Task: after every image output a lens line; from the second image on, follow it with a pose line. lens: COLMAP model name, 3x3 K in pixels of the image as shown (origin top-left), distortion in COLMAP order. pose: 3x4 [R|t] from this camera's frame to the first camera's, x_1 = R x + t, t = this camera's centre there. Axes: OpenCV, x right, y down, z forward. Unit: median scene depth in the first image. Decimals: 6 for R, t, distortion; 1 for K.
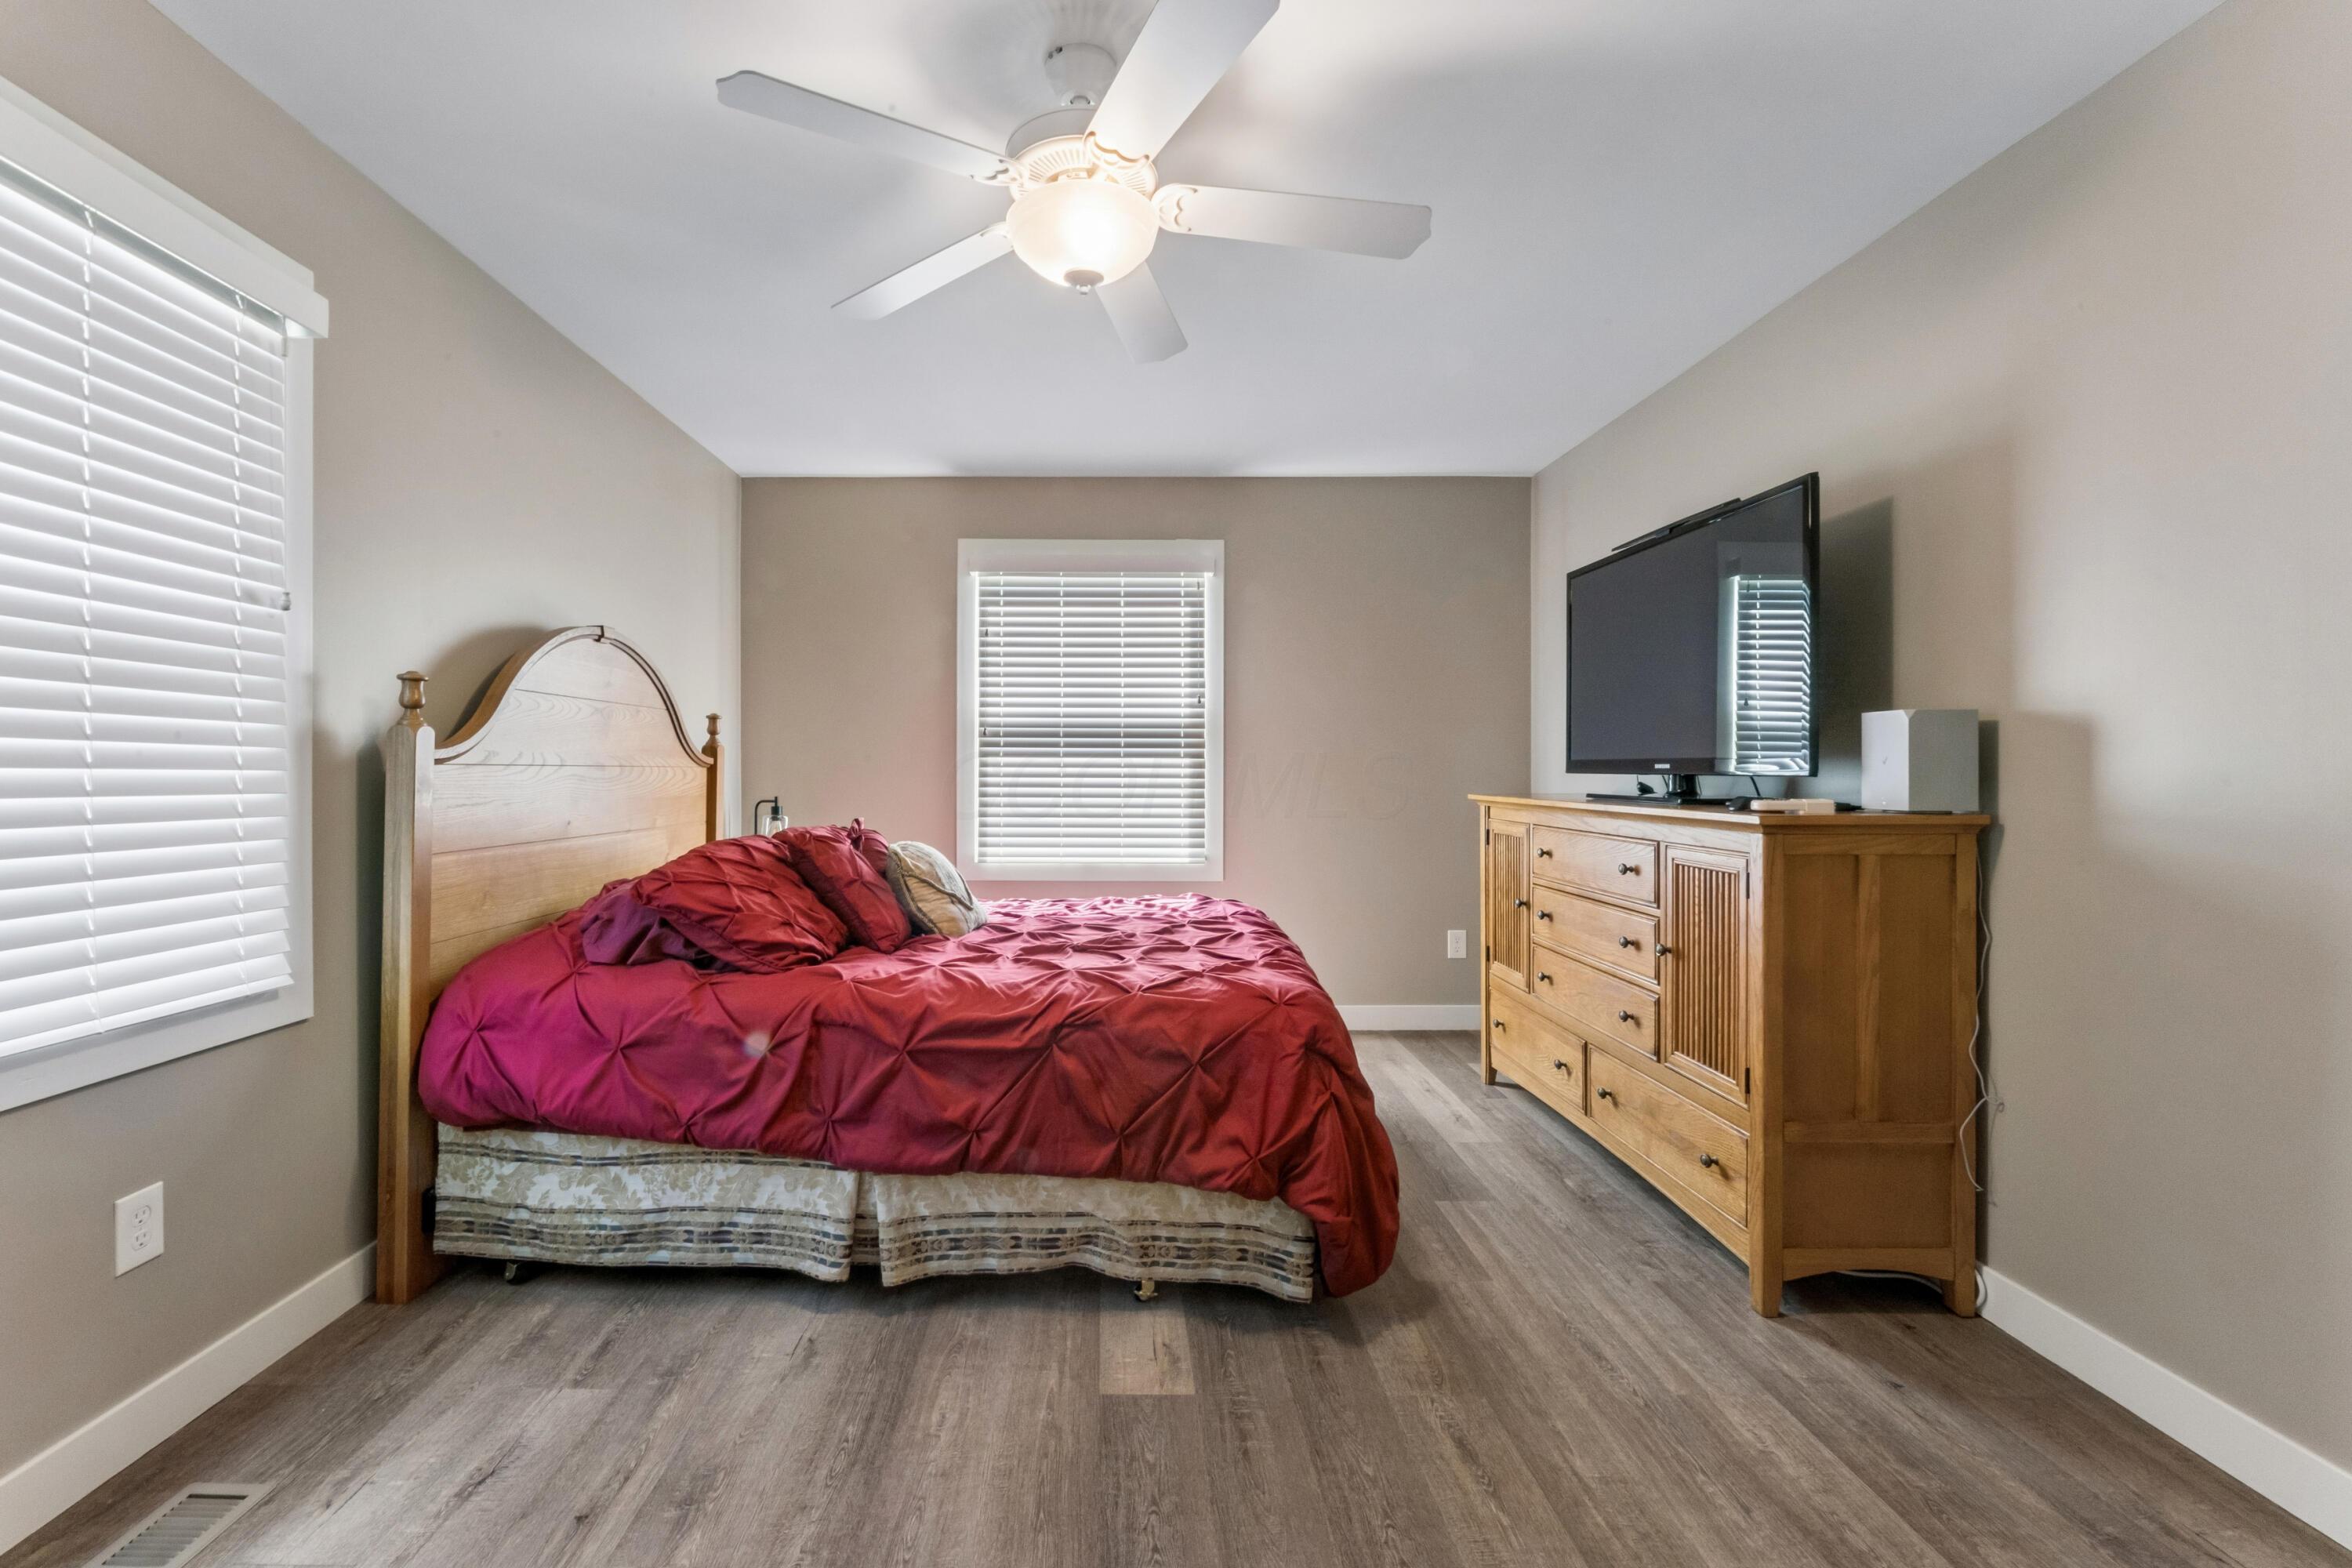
lens RADIAL K [[961.8, 0, 1164.8], [0, 961.8, 779.2], [0, 0, 1]] dist [-0.000108, -0.000439]
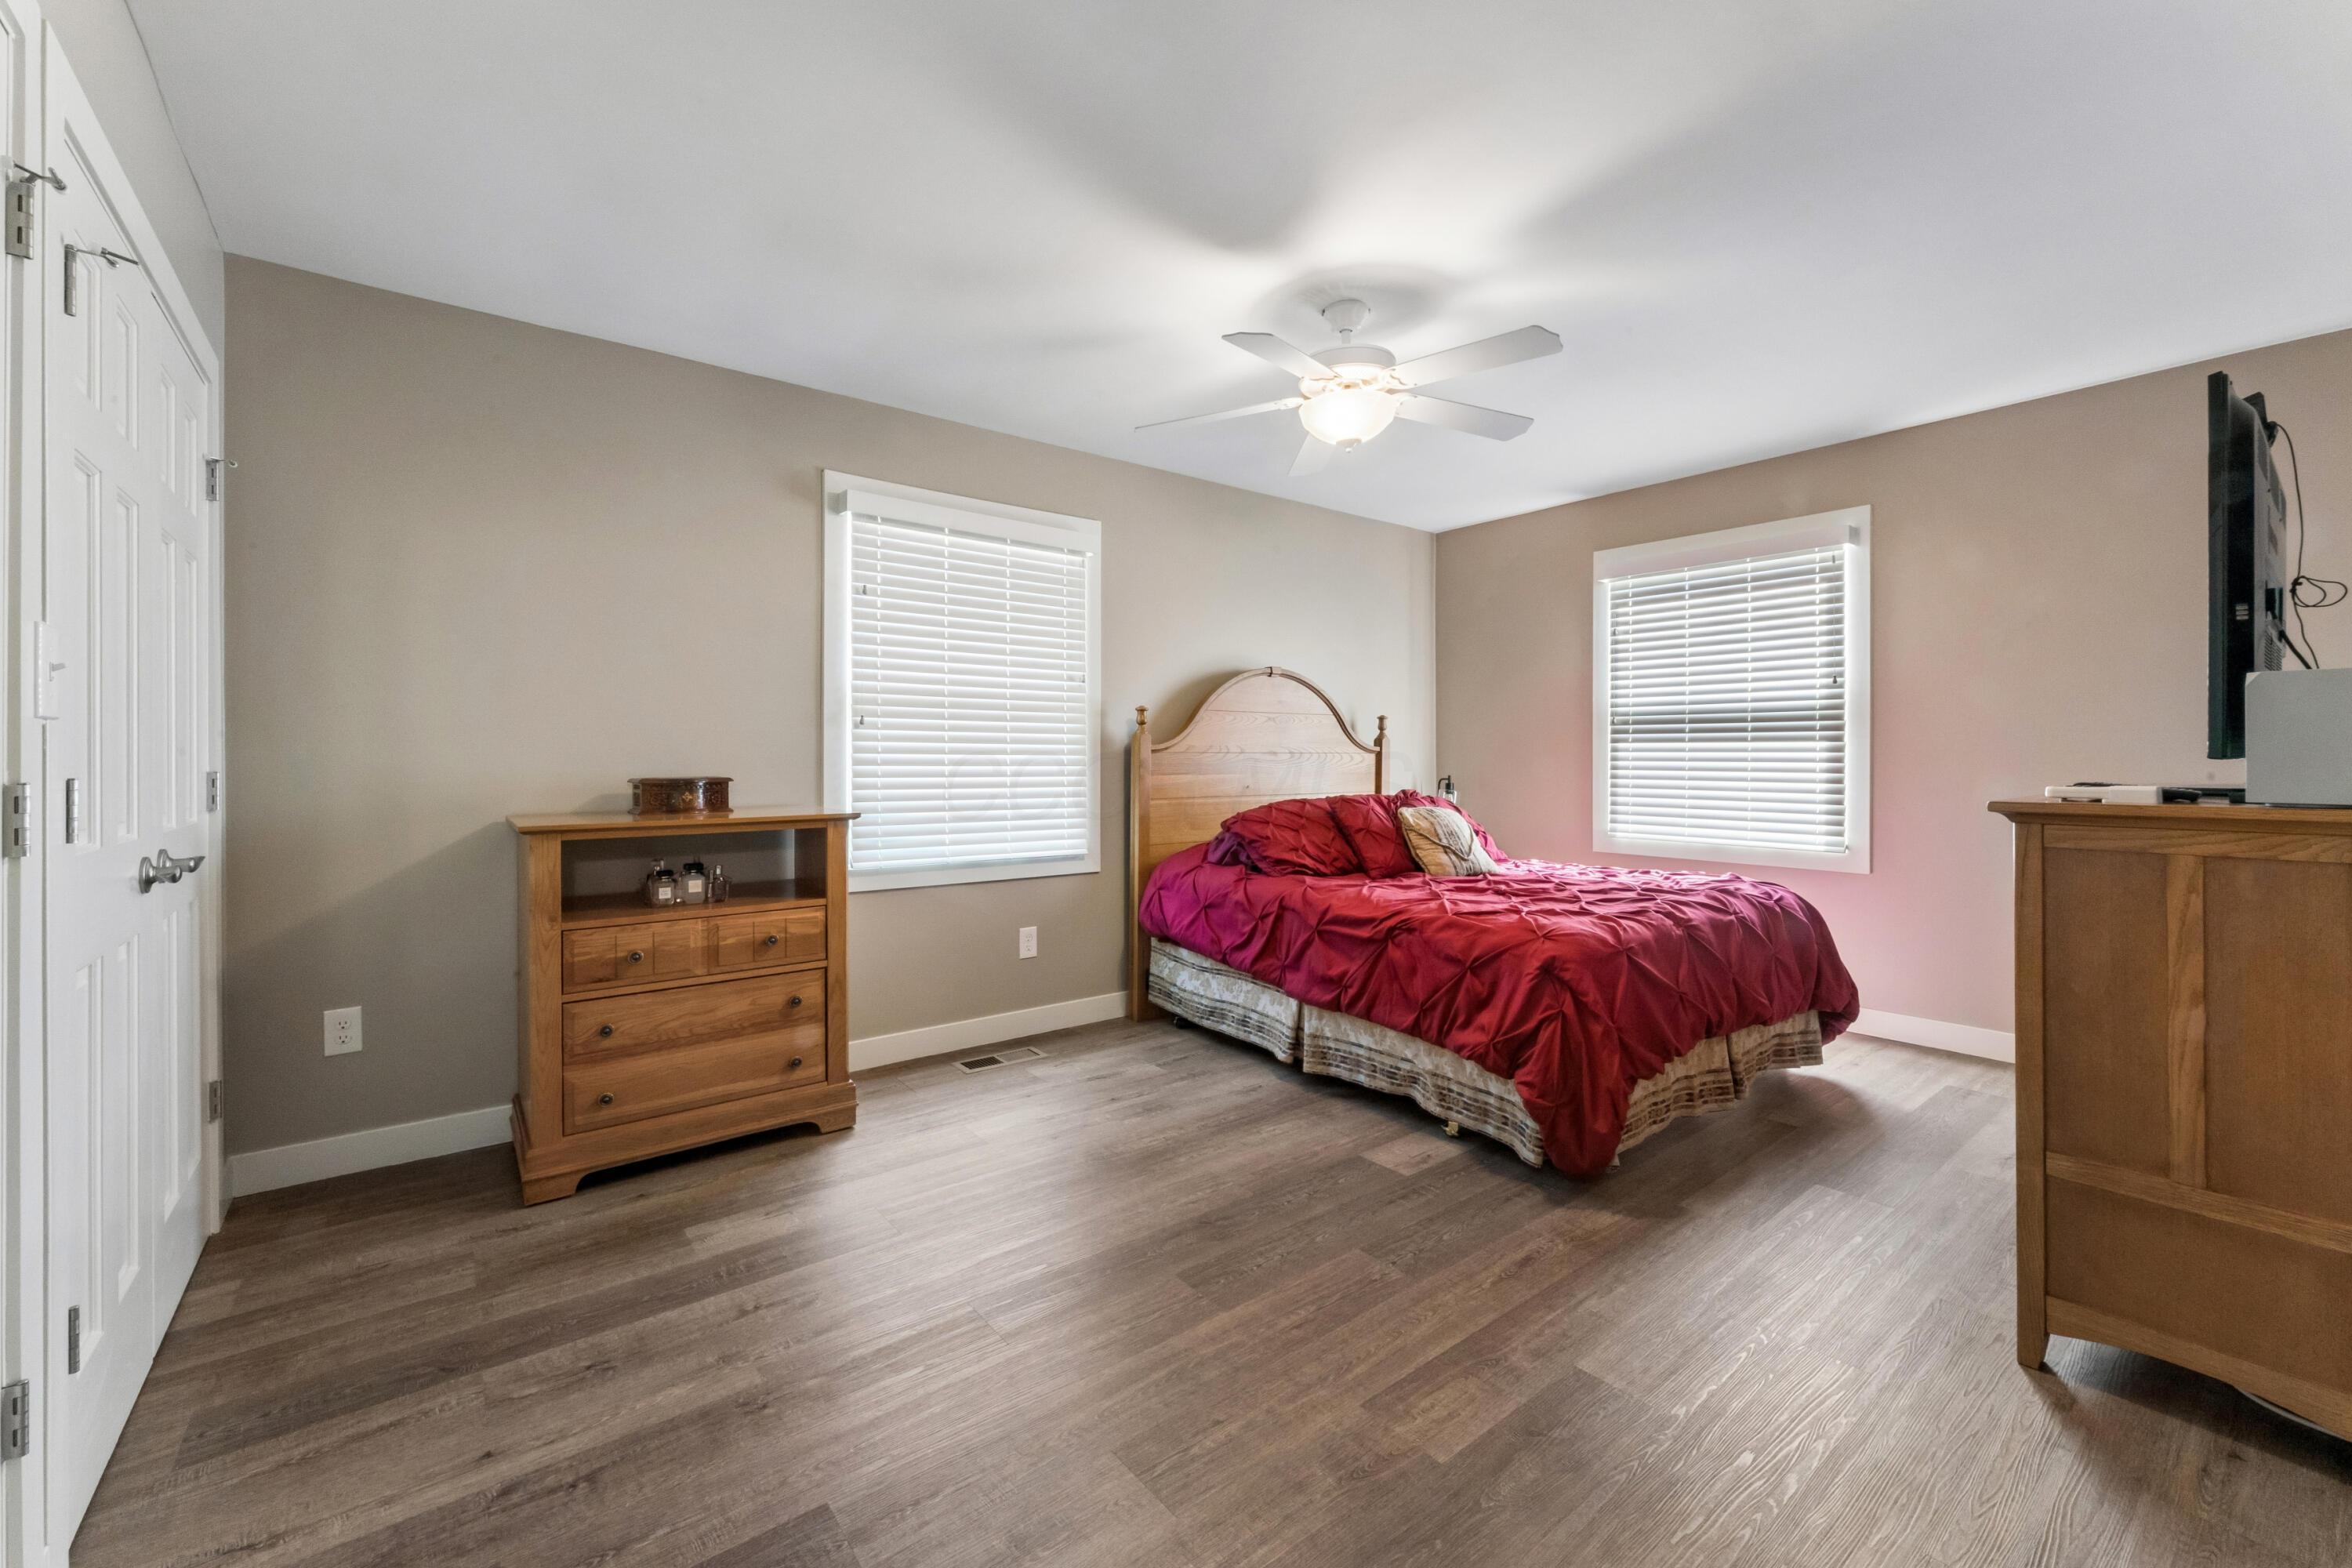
lens RADIAL K [[961.8, 0, 1236.2], [0, 961.8, 766.0], [0, 0, 1]] dist [-0.000108, -0.000439]
pose [[0.648479, 0.005605, -0.761212, 0.847312], [-0.004907, 0.999983, 0.003183, 0.004866], [0.761216, 0.001671, 0.648496, -0.138997]]
